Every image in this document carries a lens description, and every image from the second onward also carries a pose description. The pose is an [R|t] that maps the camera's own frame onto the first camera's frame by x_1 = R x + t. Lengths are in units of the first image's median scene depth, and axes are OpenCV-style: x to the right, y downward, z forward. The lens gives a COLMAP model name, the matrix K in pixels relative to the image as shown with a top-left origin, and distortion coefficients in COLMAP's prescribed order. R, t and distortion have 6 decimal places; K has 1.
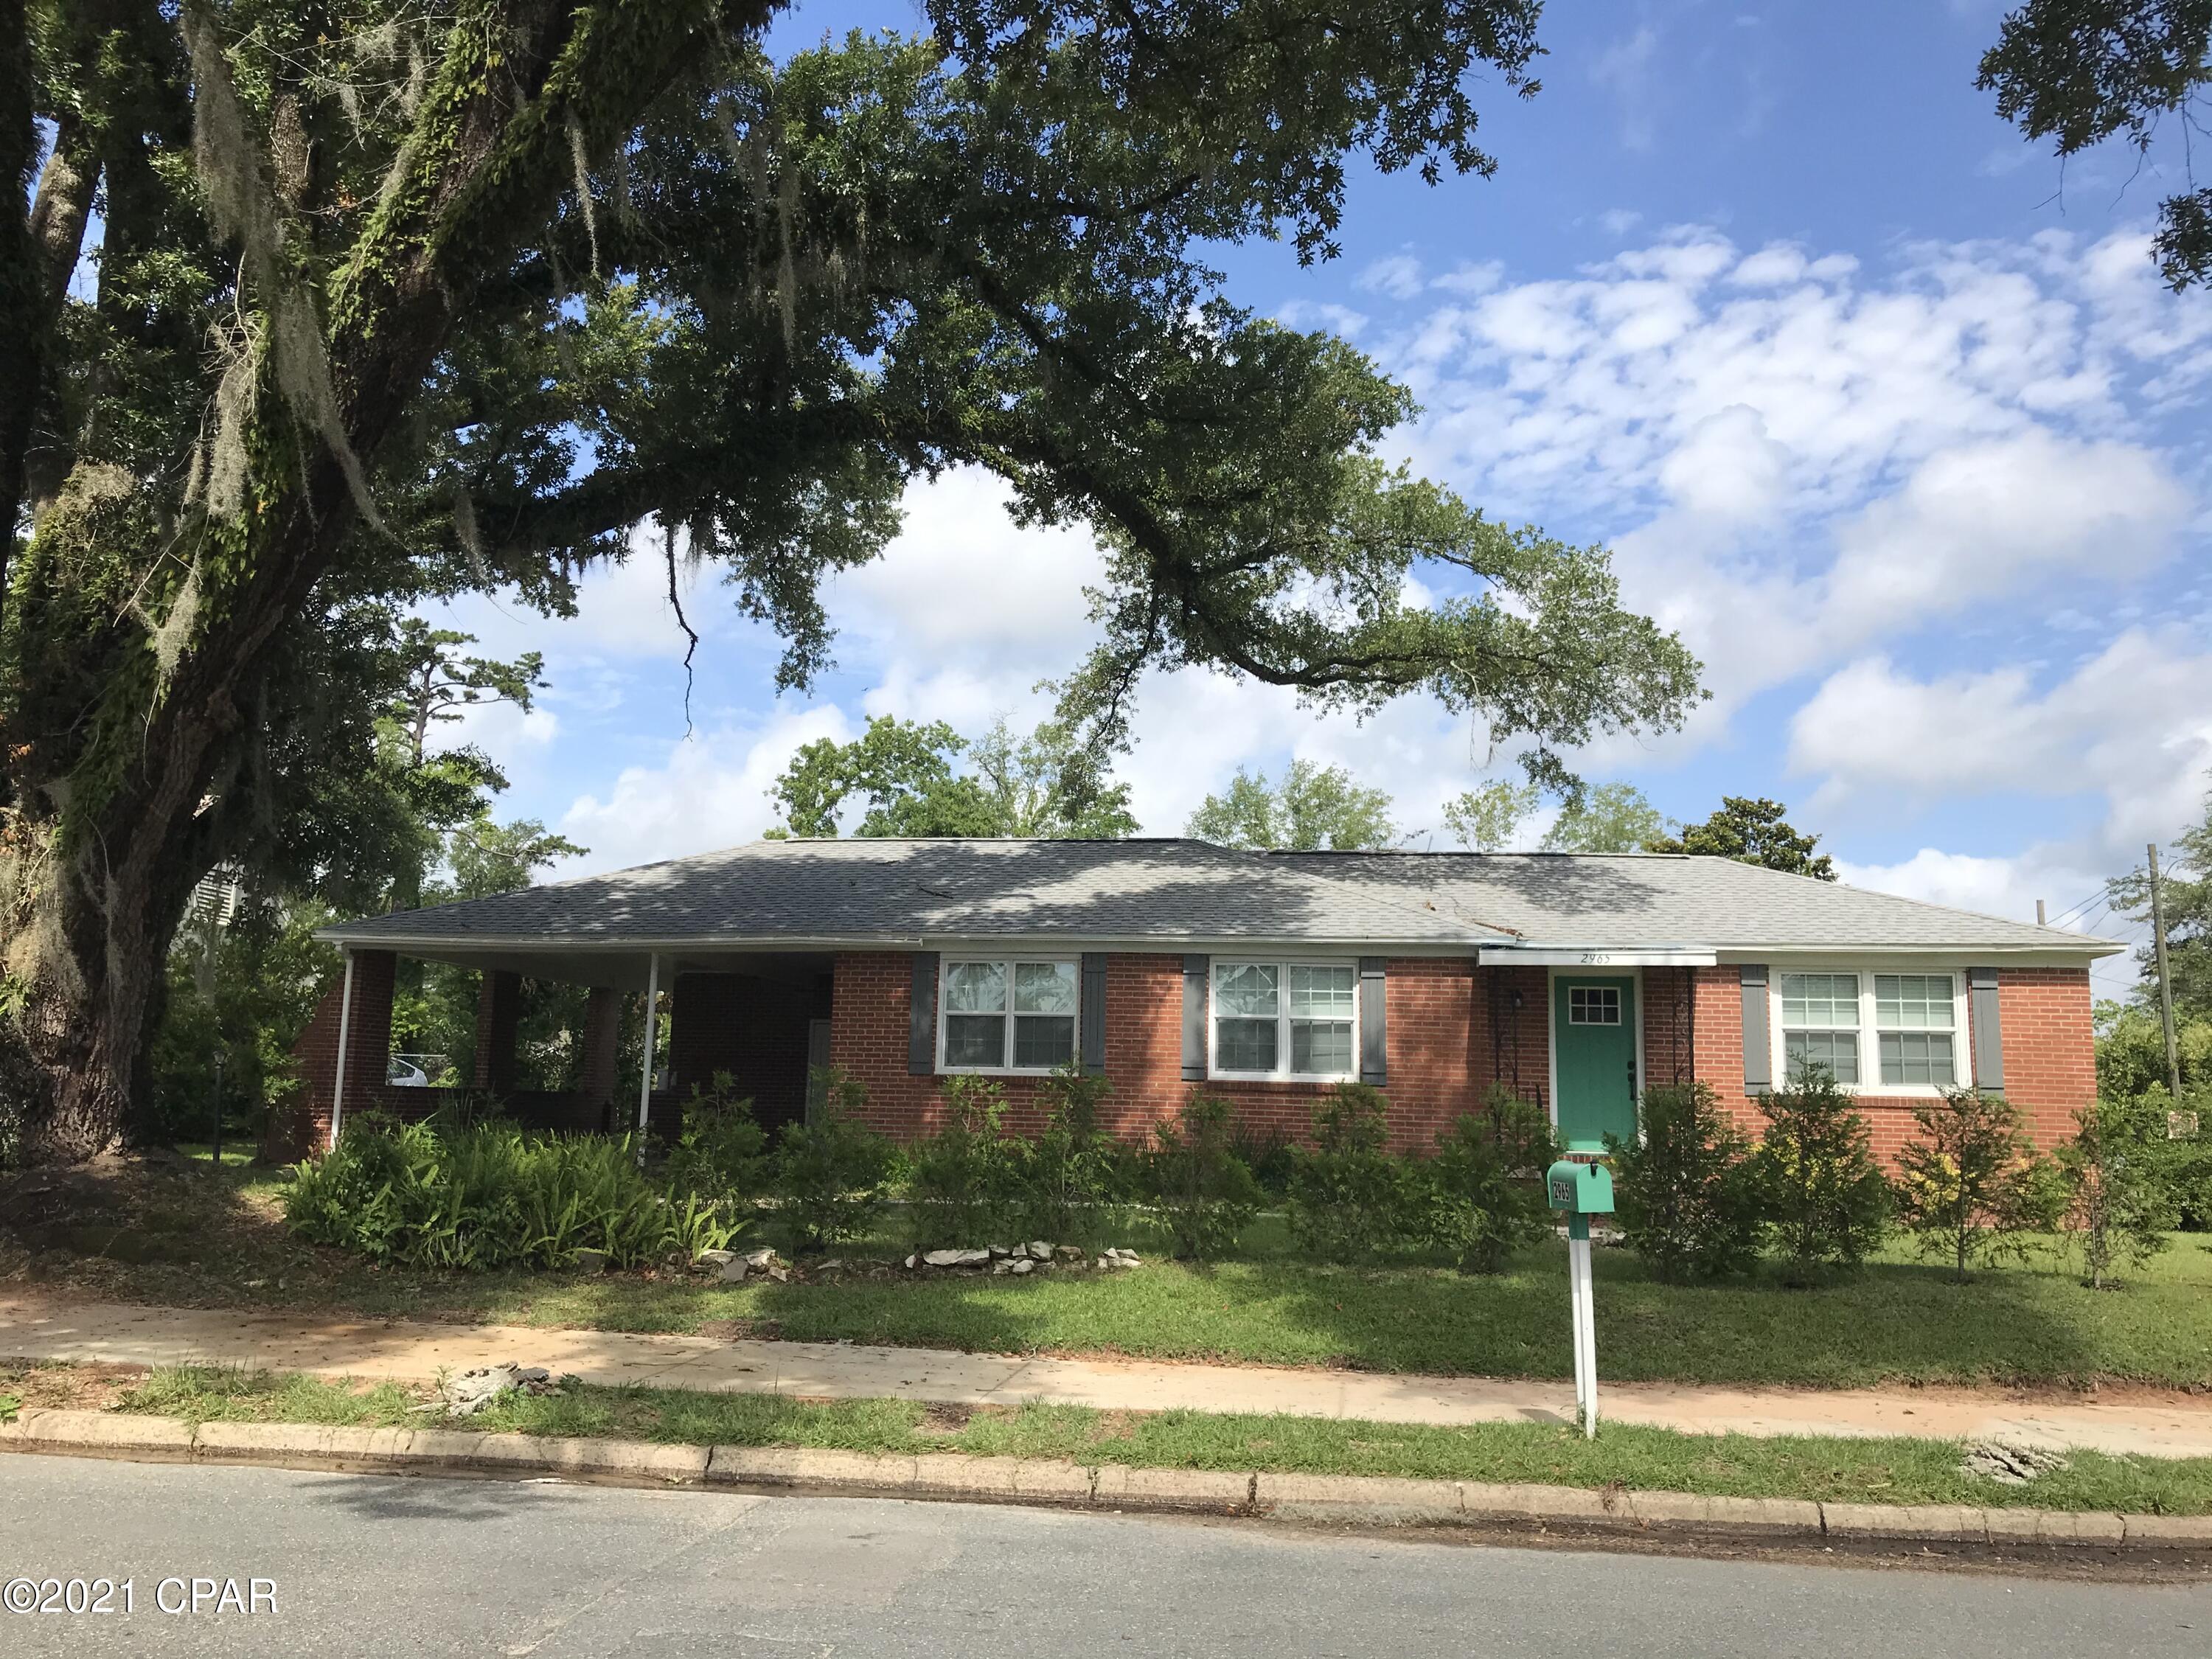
lens RADIAL K [[1822.5, 0, 1106.0], [0, 1822.5, 829.5], [0, 0, 1]] dist [0.051250, -0.076597]
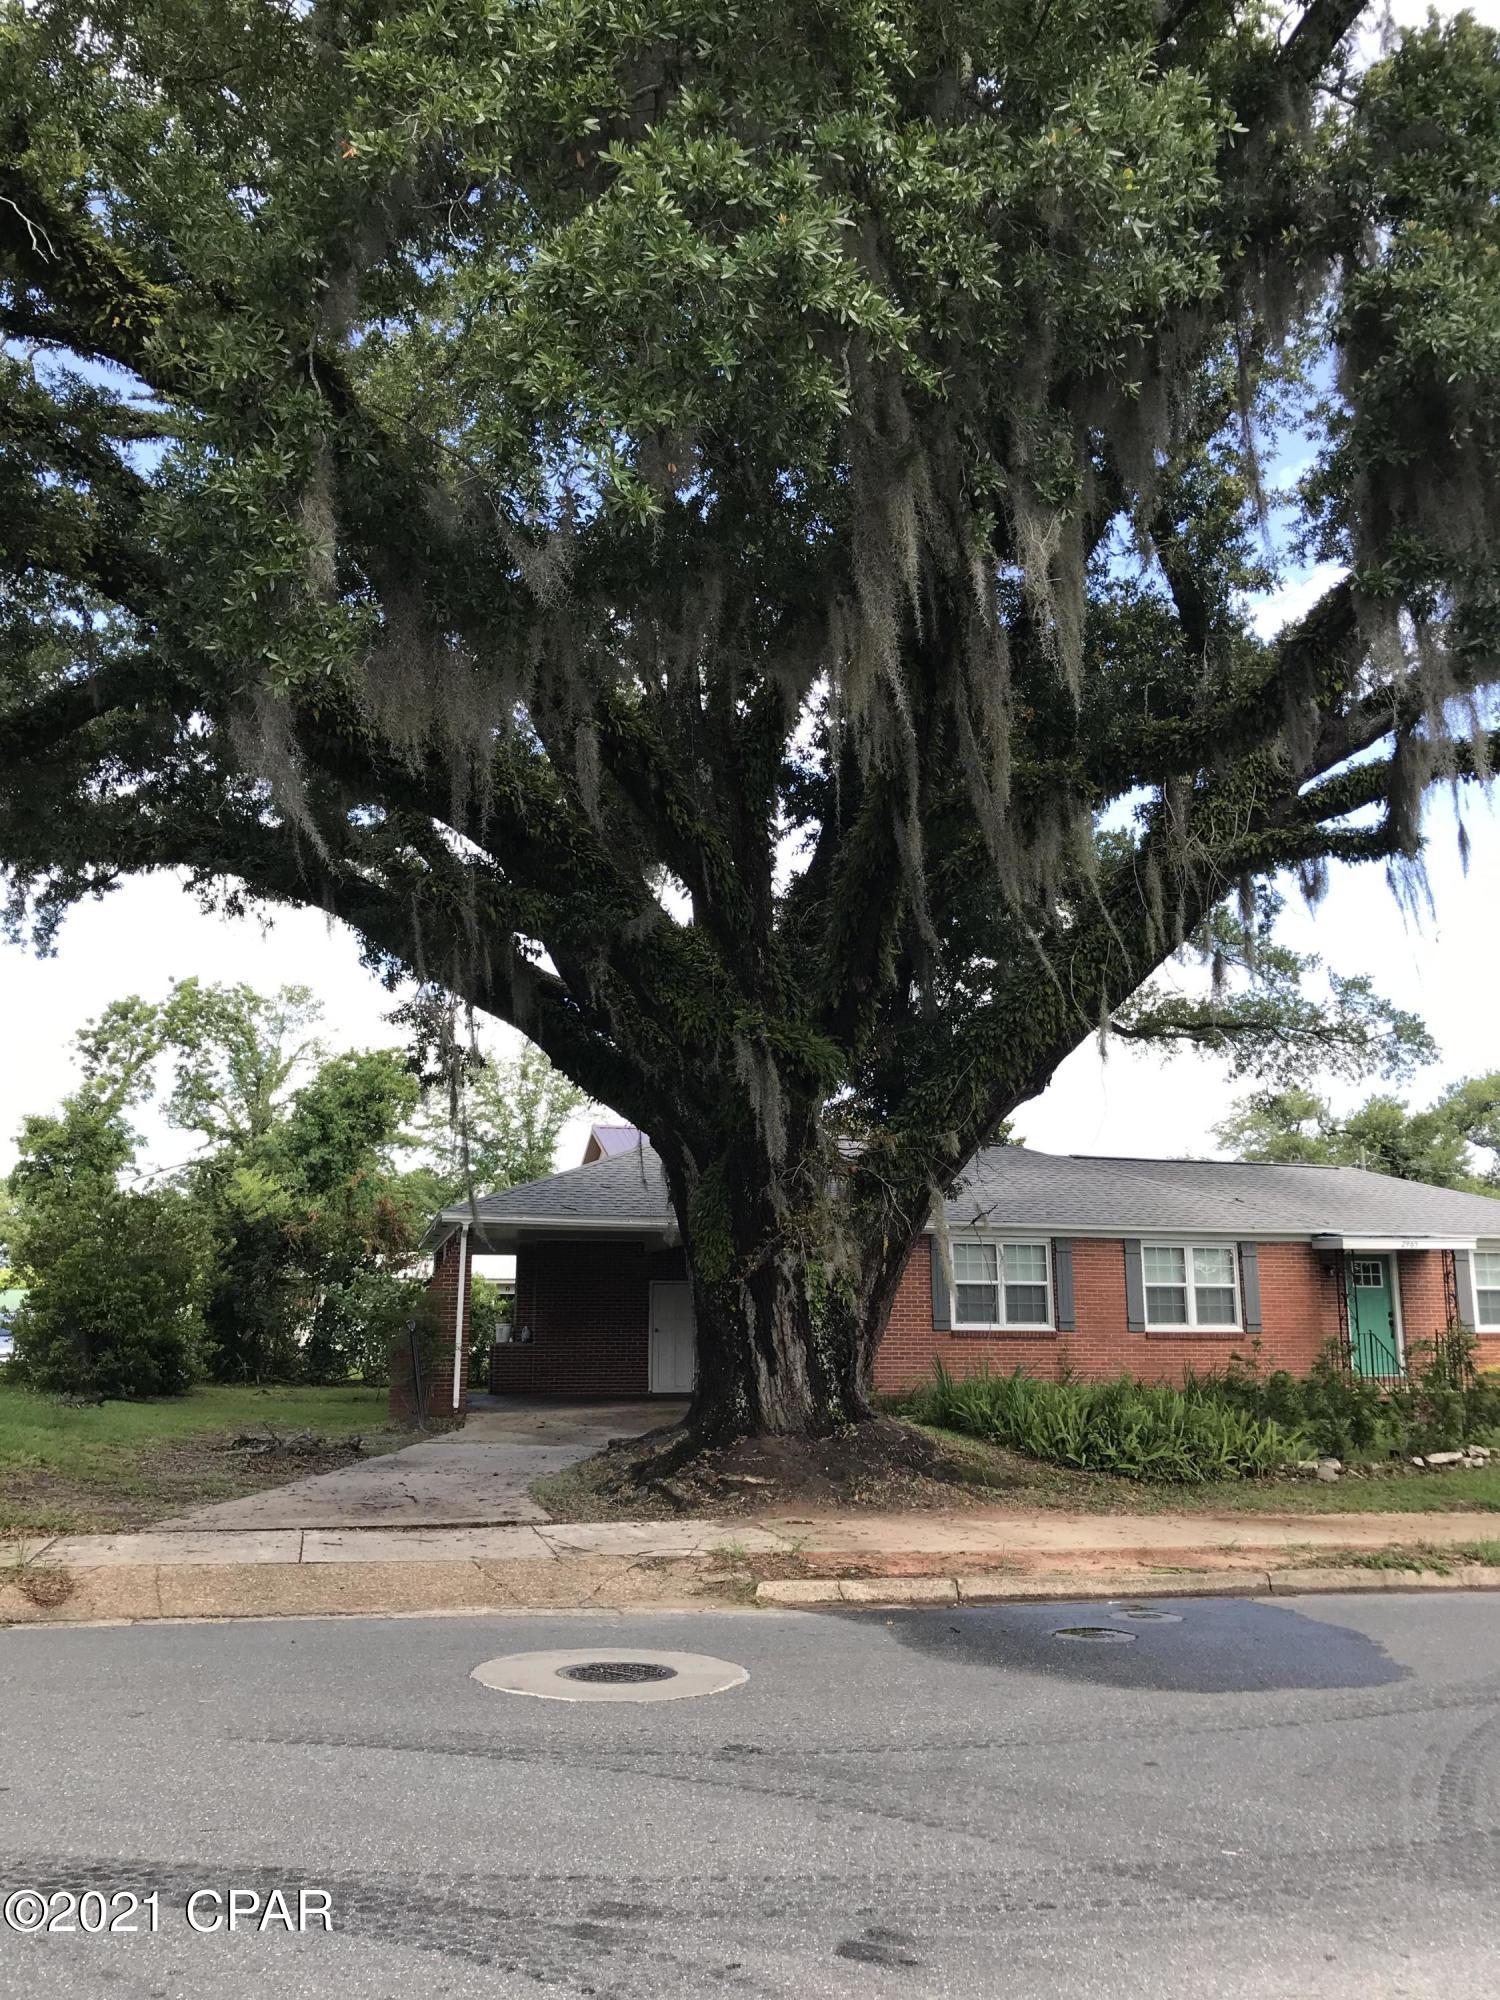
lens RADIAL K [[1600.1, 0, 750.0], [0, 1600.1, 1000.0], [0, 0, 1]] dist [0.081329, -0.331696]
pose [[0.920166, 0.059765, 0.386940, -0.678556], [-0.040406, 0.997500, -0.057981, -0.027676], [-0.389438, 0.037718, 0.920280, -0.001485]]
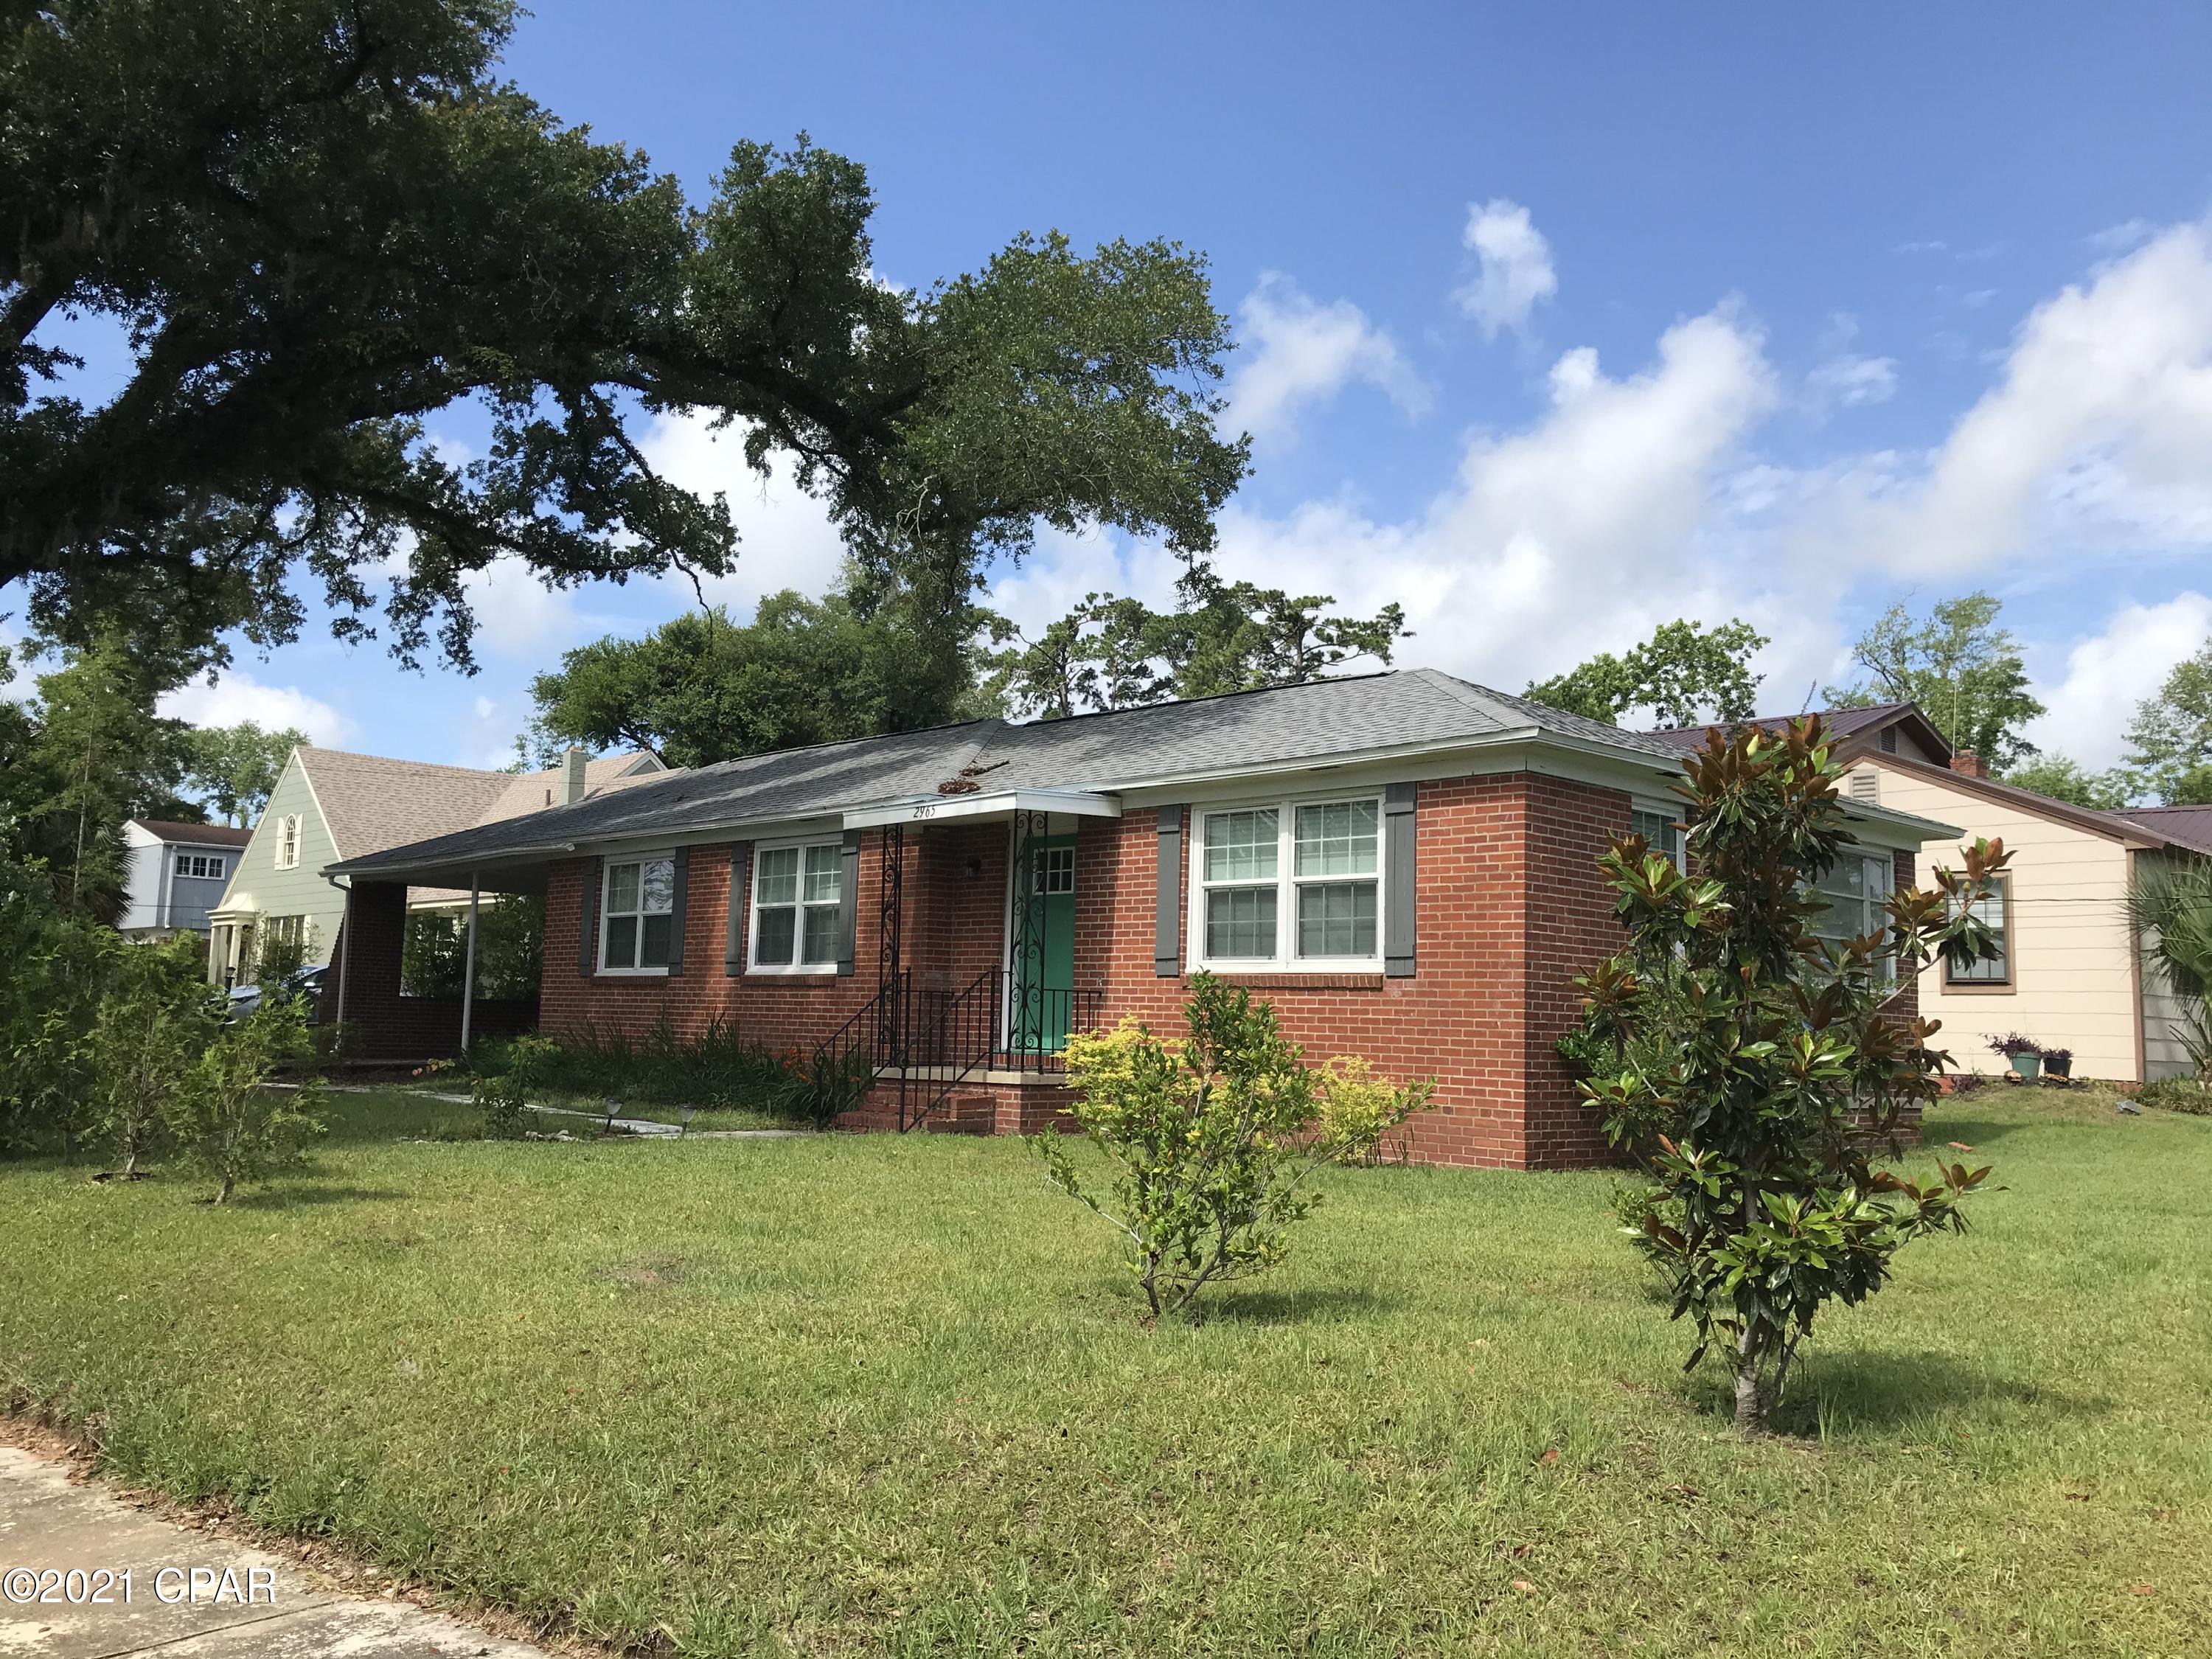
lens RADIAL K [[1822.5, 0, 1106.0], [0, 1822.5, 829.5], [0, 0, 1]] dist [0.051250, -0.076597]
pose [[0.798346, -0.069504, -0.598174, 0.744472], [0.085207, 0.996361, -0.002051, 0.078869], [0.596140, -0.049331, 0.801364, 0.358451]]
